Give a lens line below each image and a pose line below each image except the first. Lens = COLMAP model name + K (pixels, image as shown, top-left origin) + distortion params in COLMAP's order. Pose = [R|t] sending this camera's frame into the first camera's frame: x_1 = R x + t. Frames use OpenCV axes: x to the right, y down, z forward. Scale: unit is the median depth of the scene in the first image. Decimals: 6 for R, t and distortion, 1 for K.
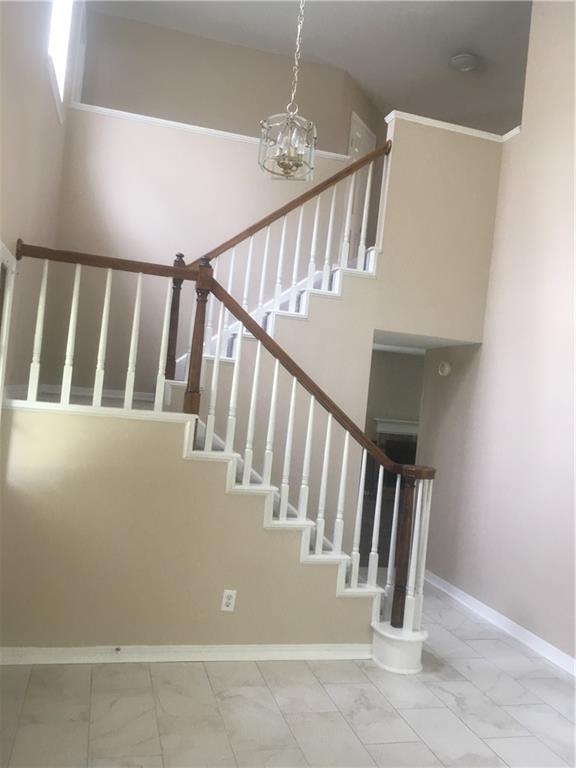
lens RADIAL K [[656.2, 0, 284.1], [0, 656.2, 383.0], [0, 0, 1]] dist [0.097652, -0.109488]
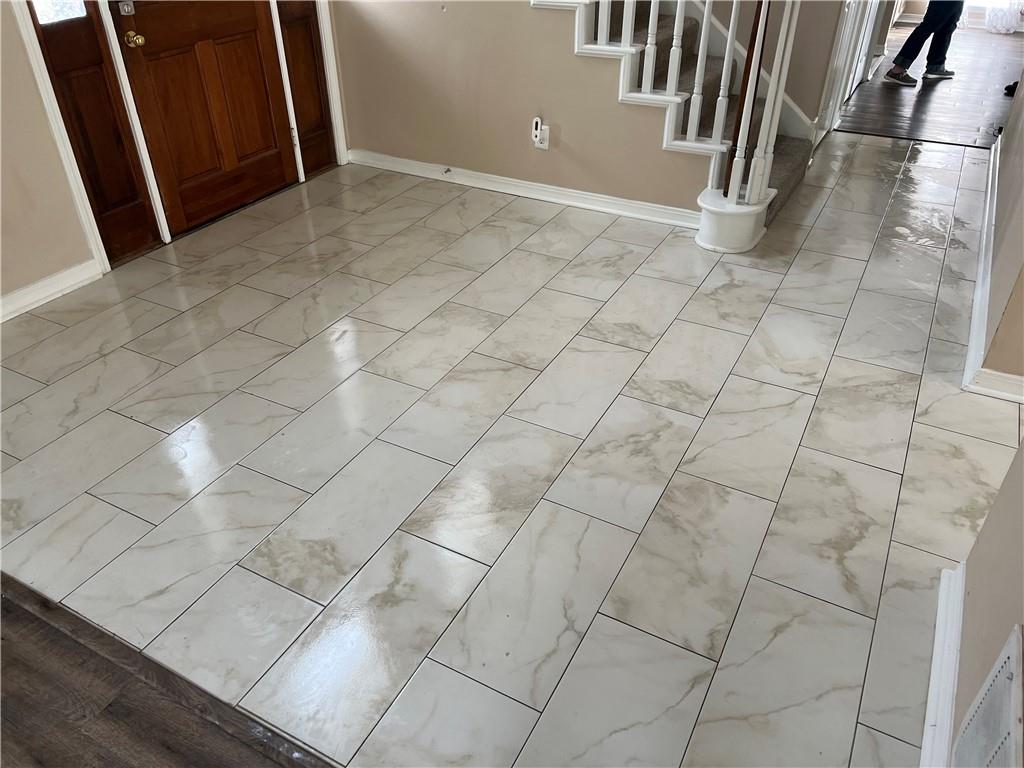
lens RADIAL K [[775.9, 0, 512.0], [0, 775.9, 384.0], [0, 0, 1]] dist [0.007706, 0.002271]
pose [[0.718059, 0.304517, -0.625828, 0.620857], [0.085205, 0.853975, 0.513291, 0.065407], [0.690747, -0.421897, 0.587257, 0.197580]]
